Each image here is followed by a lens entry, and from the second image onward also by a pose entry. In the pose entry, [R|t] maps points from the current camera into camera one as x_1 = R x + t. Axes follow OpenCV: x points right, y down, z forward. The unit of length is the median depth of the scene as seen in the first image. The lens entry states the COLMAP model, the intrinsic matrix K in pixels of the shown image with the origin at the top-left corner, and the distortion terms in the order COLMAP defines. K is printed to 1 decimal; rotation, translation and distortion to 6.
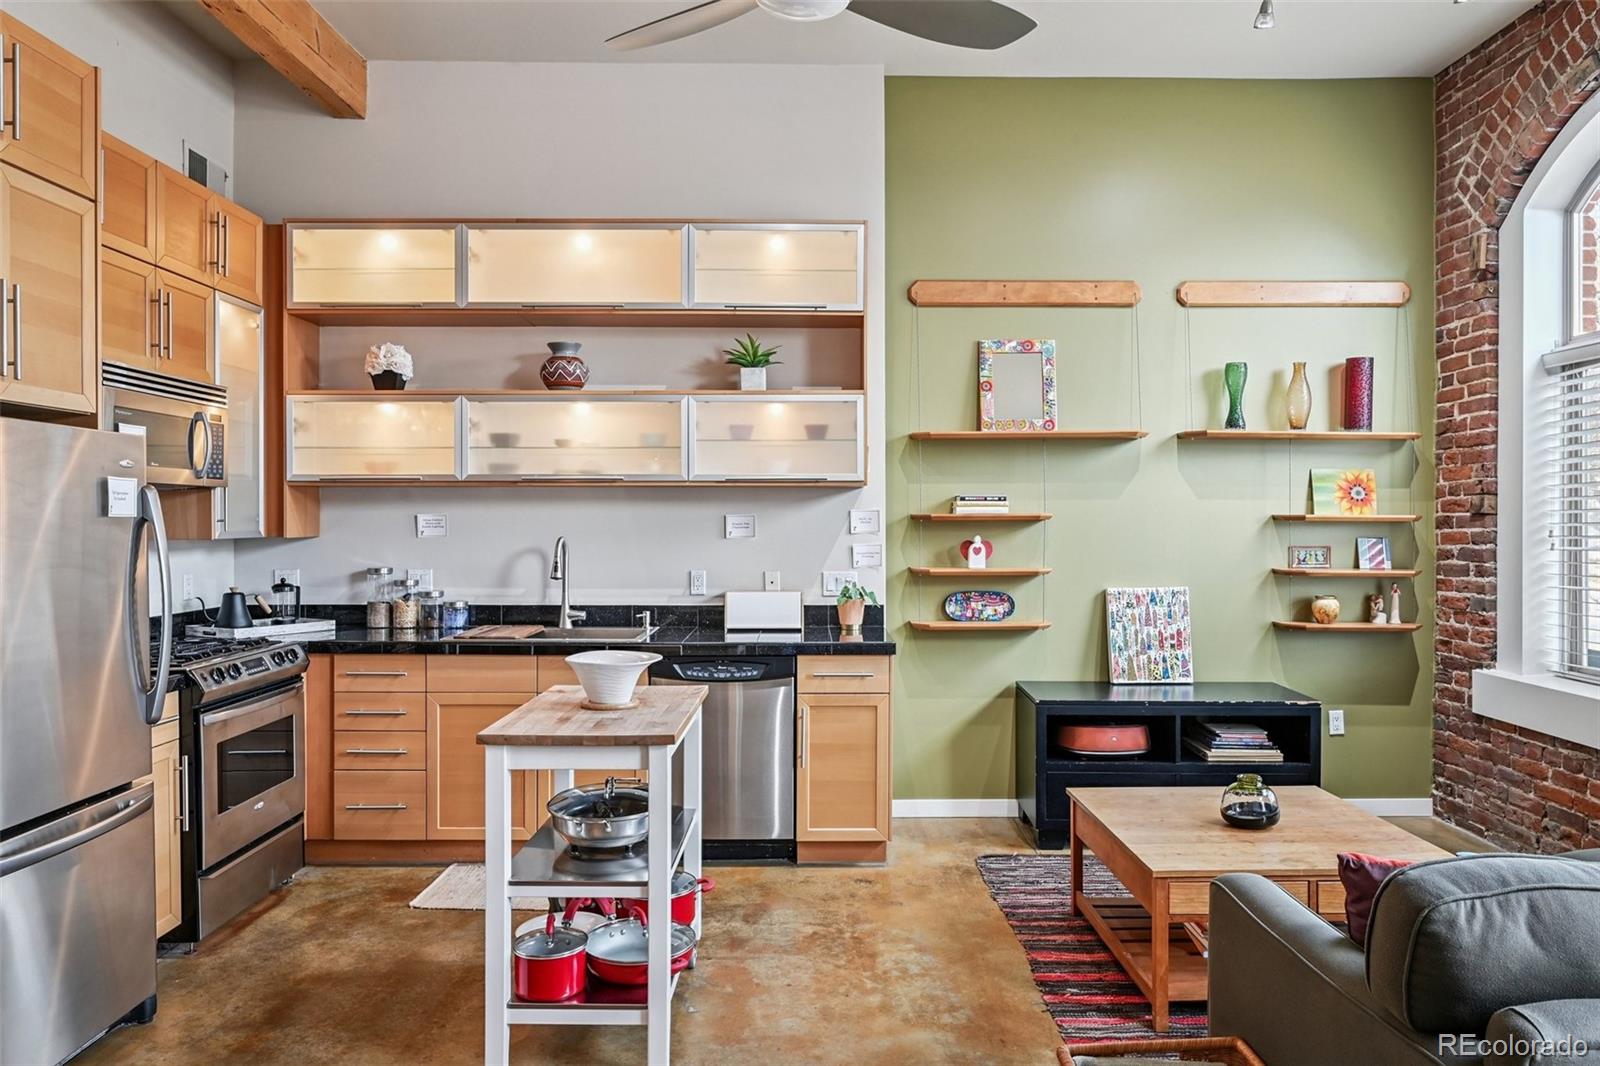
lens RADIAL K [[1064.3, 0, 804.1], [0, 1064.3, 524.1], [0, 0, 1]] dist [-0.002803, 0.001225]
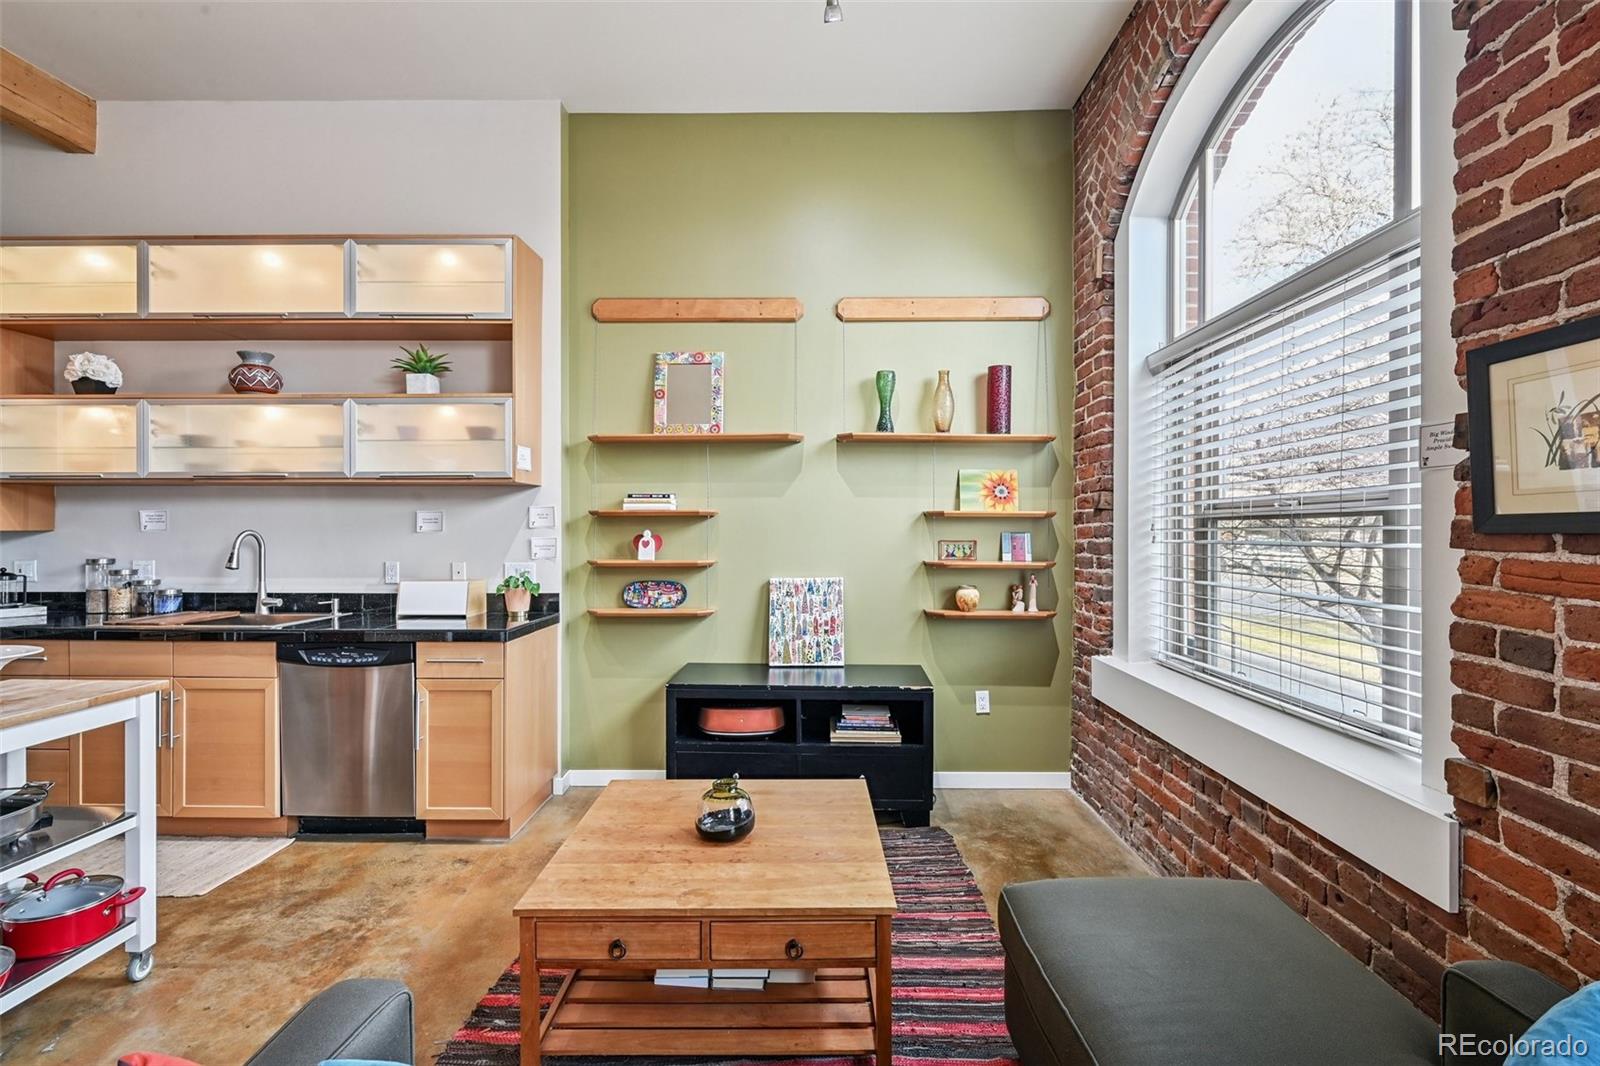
lens RADIAL K [[742.6, 0, 803.0], [0, 742.6, 532.1], [0, 0, 1]] dist [-0.001833, 0.000430]
pose [[0.999828, 0.000698, -0.018513, 0.350144], [-0.000721, 0.999999, -0.001217, 0.014207], [0.018512, 0.001231, 0.999828, 0.249691]]
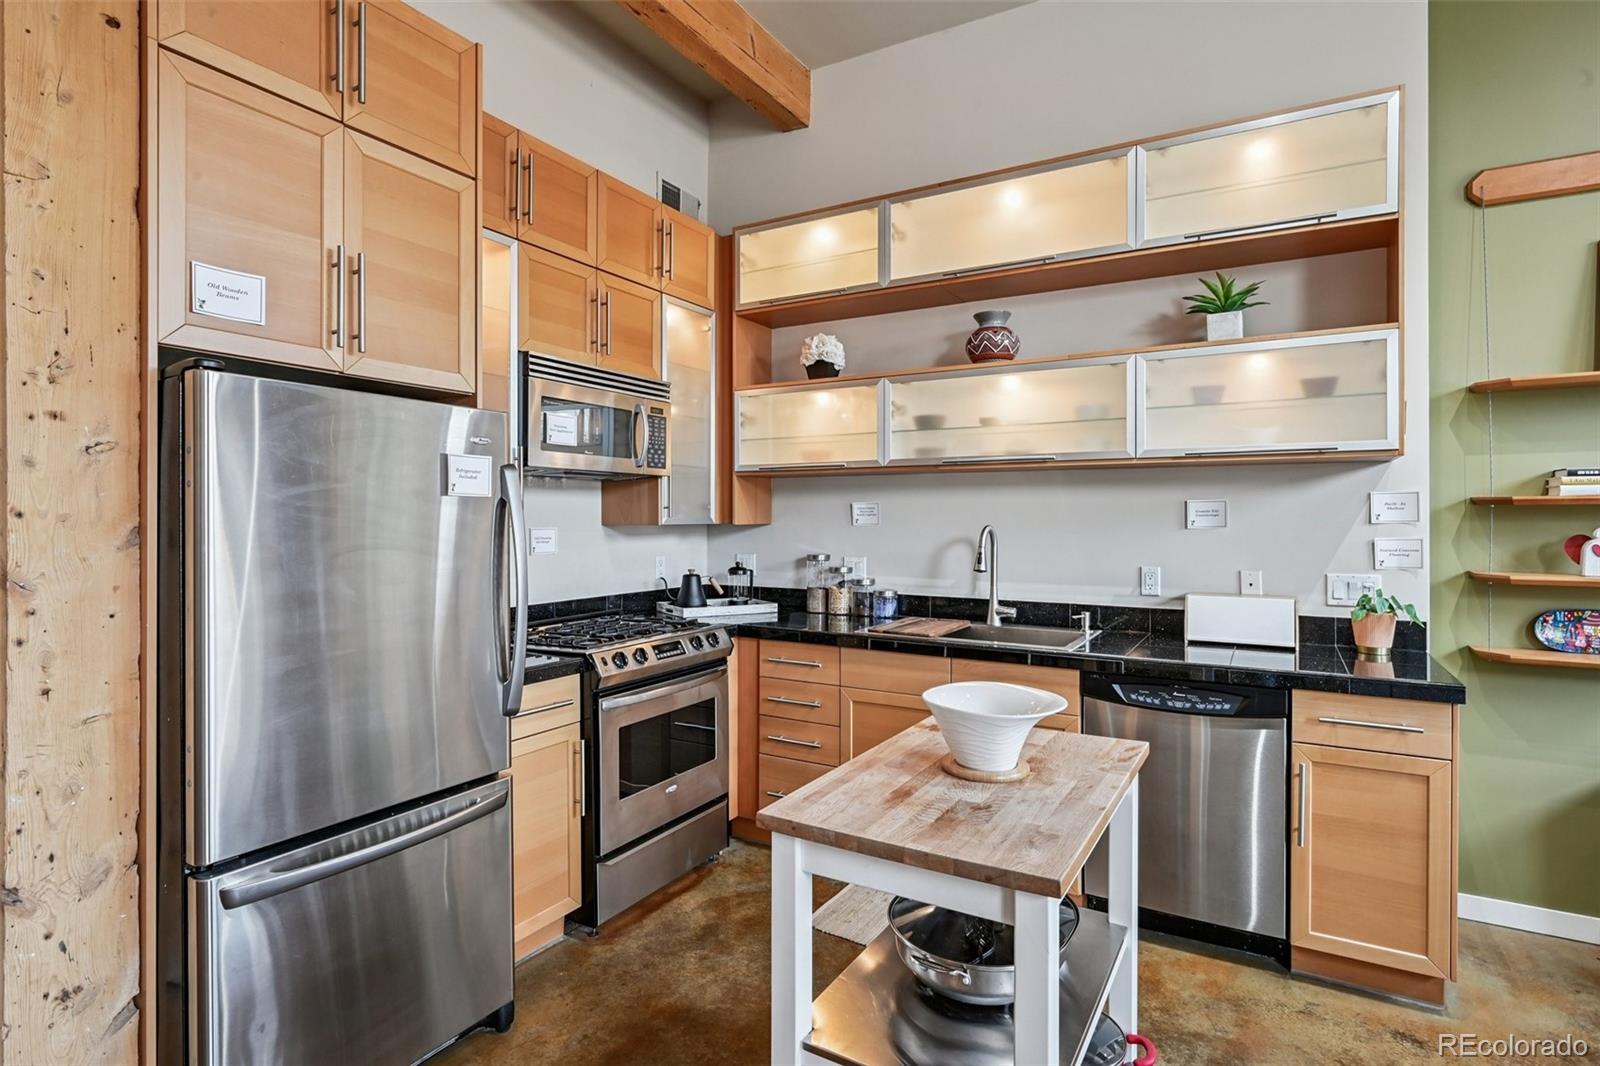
lens RADIAL K [[808.2, 0, 805.8], [0, 808.2, 517.2], [0, 0, 1]] dist [-0.000739, 0.000146]
pose [[0.864739, 0.000788, -0.502221, -0.015036], [-0.003197, 0.999987, -0.003936, 0.008139], [0.502212, 0.005009, 0.864730, 0.320550]]
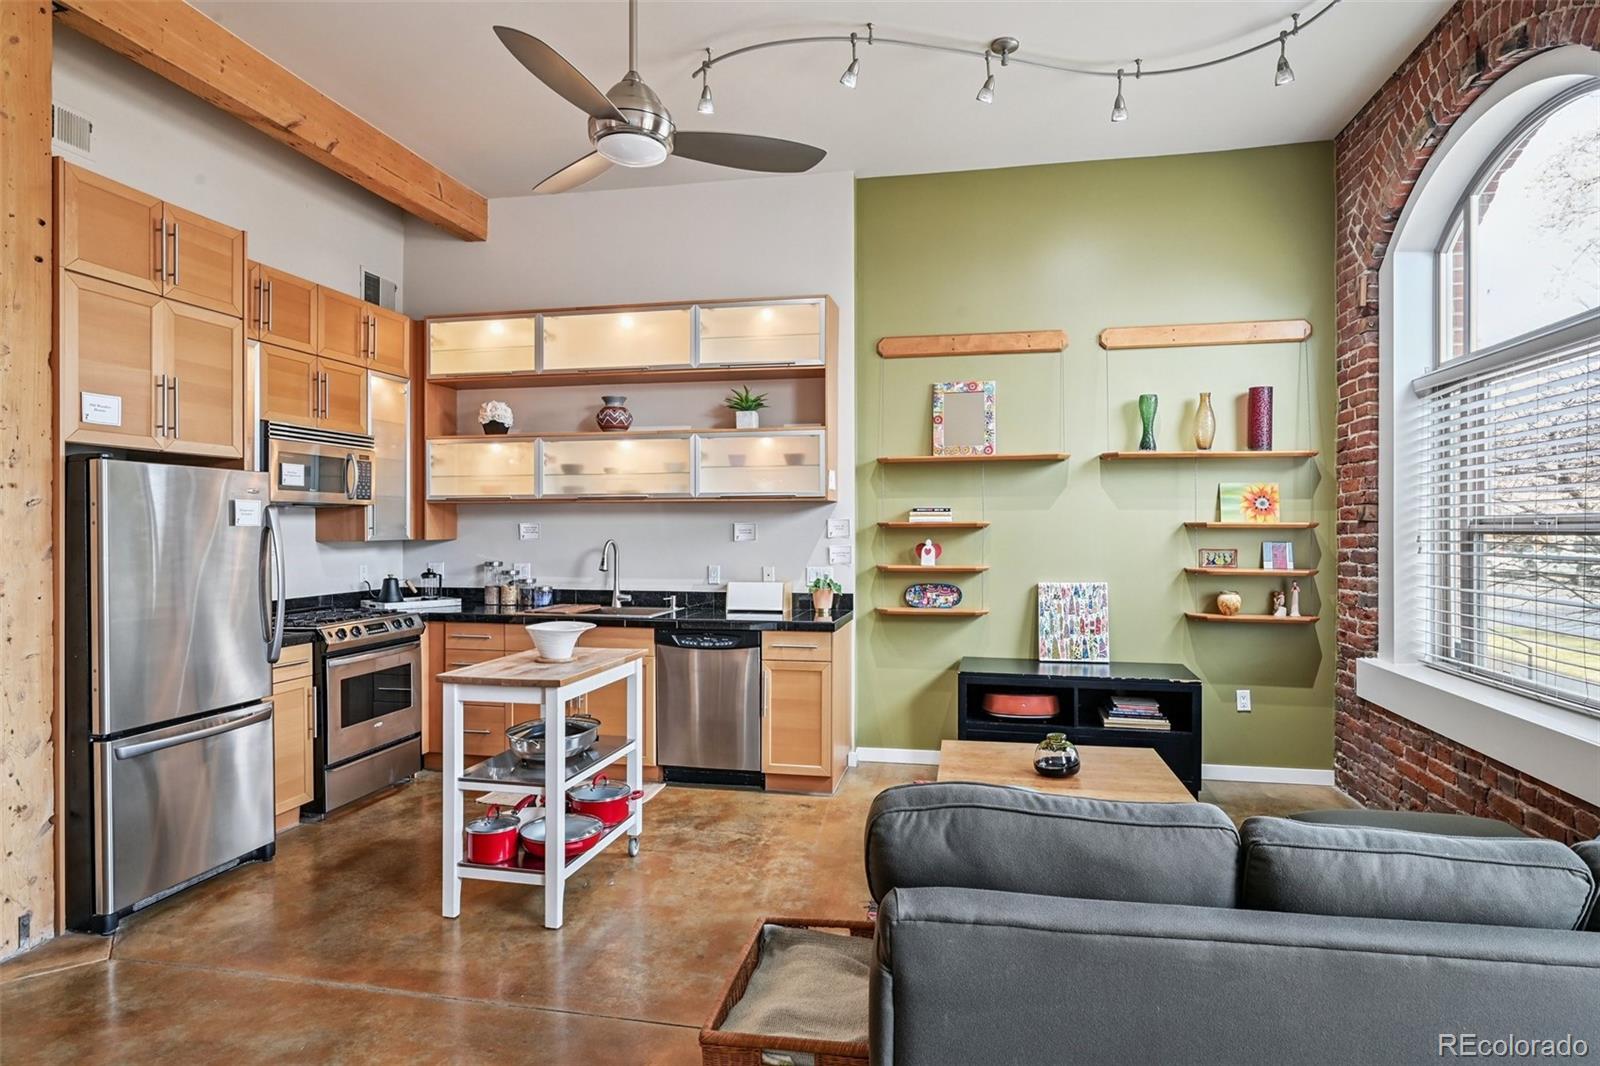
lens RADIAL K [[870.3, 0, 803.5], [0, 870.3, 526.2], [0, 0, 1]] dist [-0.000832, 0.000054]
pose [[0.978620, -0.001091, -0.205674, 0.238349], [0.000245, 0.999991, -0.004138, -0.000575], [0.205677, 0.003999, 0.978612, -0.034169]]
